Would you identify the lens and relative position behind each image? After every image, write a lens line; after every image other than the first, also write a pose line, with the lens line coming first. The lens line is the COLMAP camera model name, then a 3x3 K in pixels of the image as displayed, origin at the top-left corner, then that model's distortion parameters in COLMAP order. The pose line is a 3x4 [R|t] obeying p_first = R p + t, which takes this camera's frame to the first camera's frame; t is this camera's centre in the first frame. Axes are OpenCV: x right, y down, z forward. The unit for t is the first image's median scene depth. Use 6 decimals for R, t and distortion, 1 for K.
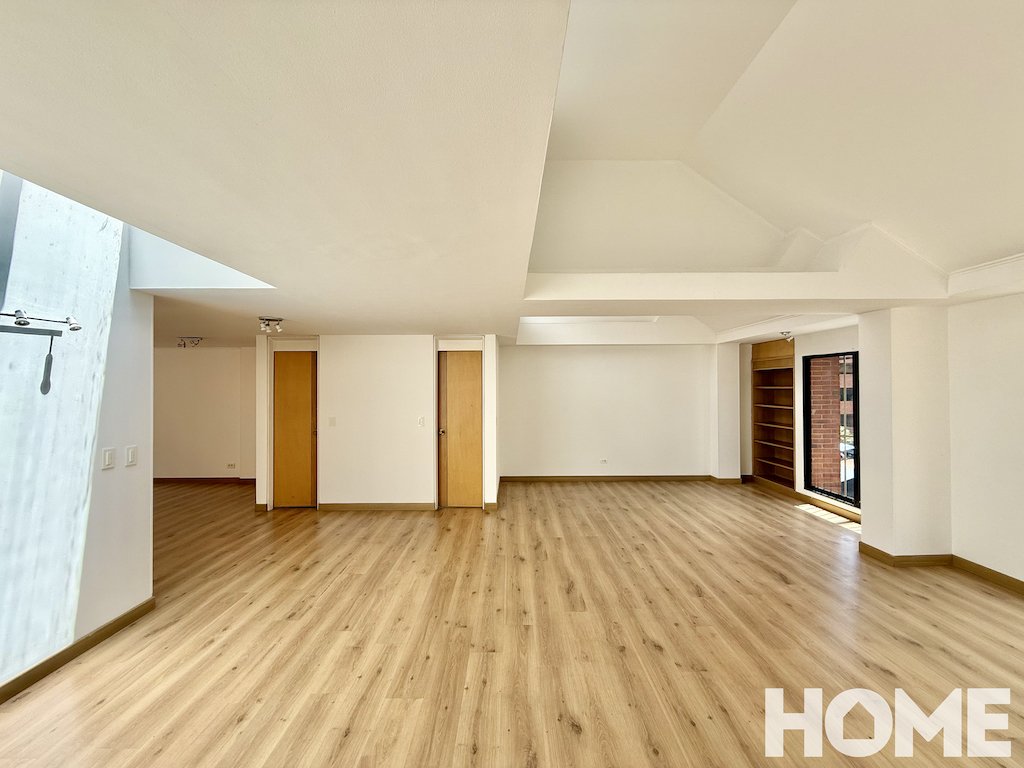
lens RADIAL K [[407.7, 0, 509.7], [0, 407.7, 384.4], [0, 0, 1]] dist [-0.001401, 0.000412]
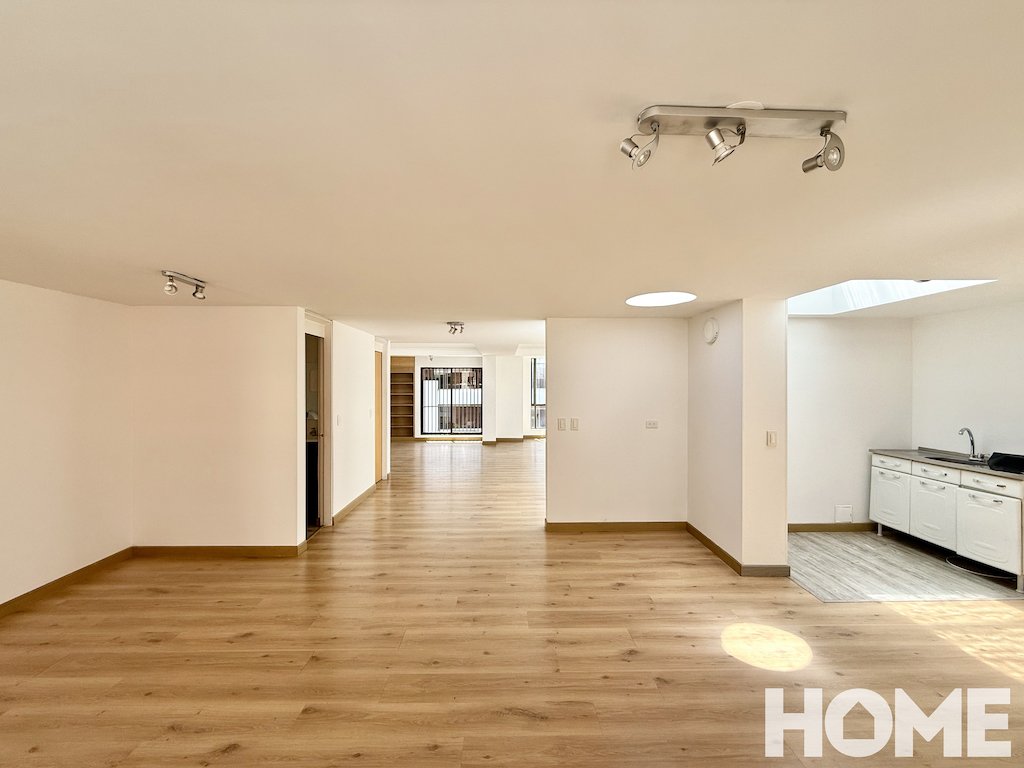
lens RADIAL K [[407.7, 0, 509.3], [0, 407.7, 383.5], [0, 0, 1]] dist [-0.001401, 0.000412]
pose [[-0.015520, 0.002253, 0.999877, -2.139391], [-0.006664, 0.999975, -0.002356, 0.017904], [-0.999857, -0.006700, -0.015505, 1.033072]]
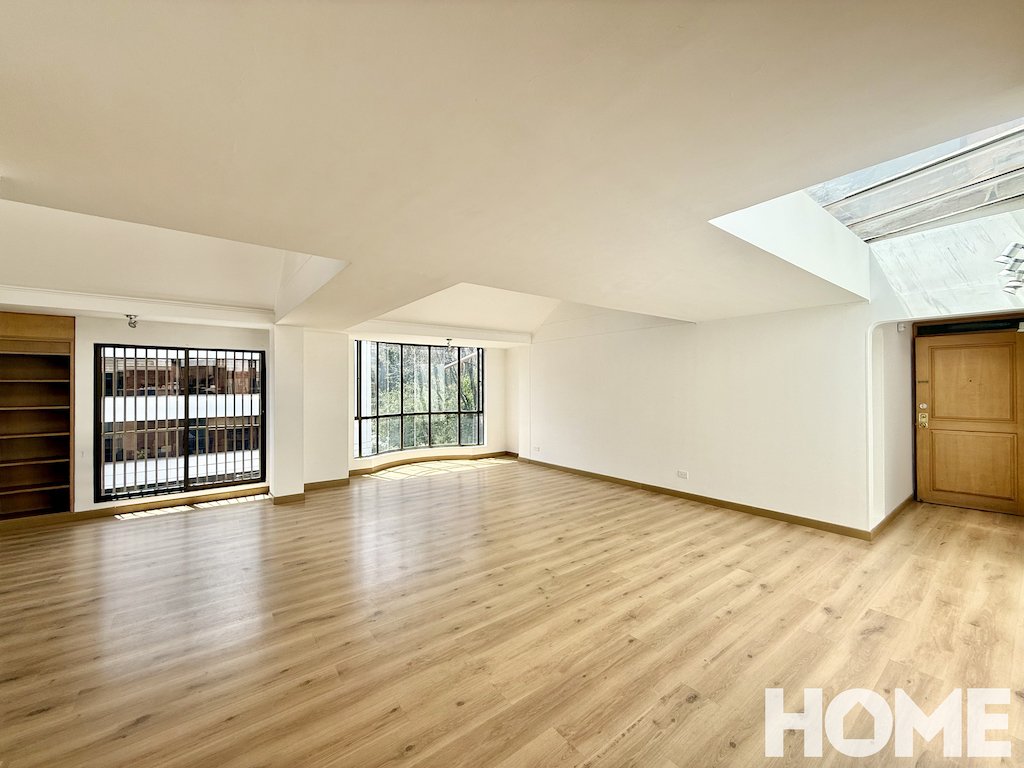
lens RADIAL K [[407.7, 0, 508.9], [0, 407.7, 383.7], [0, 0, 1]] dist [-0.001401, 0.000412]
pose [[-0.608392, 0.012803, 0.793533, -0.770181], [0.002974, 0.999900, -0.013853, 0.047138], [-0.793631, -0.006068, -0.608369, 1.428433]]
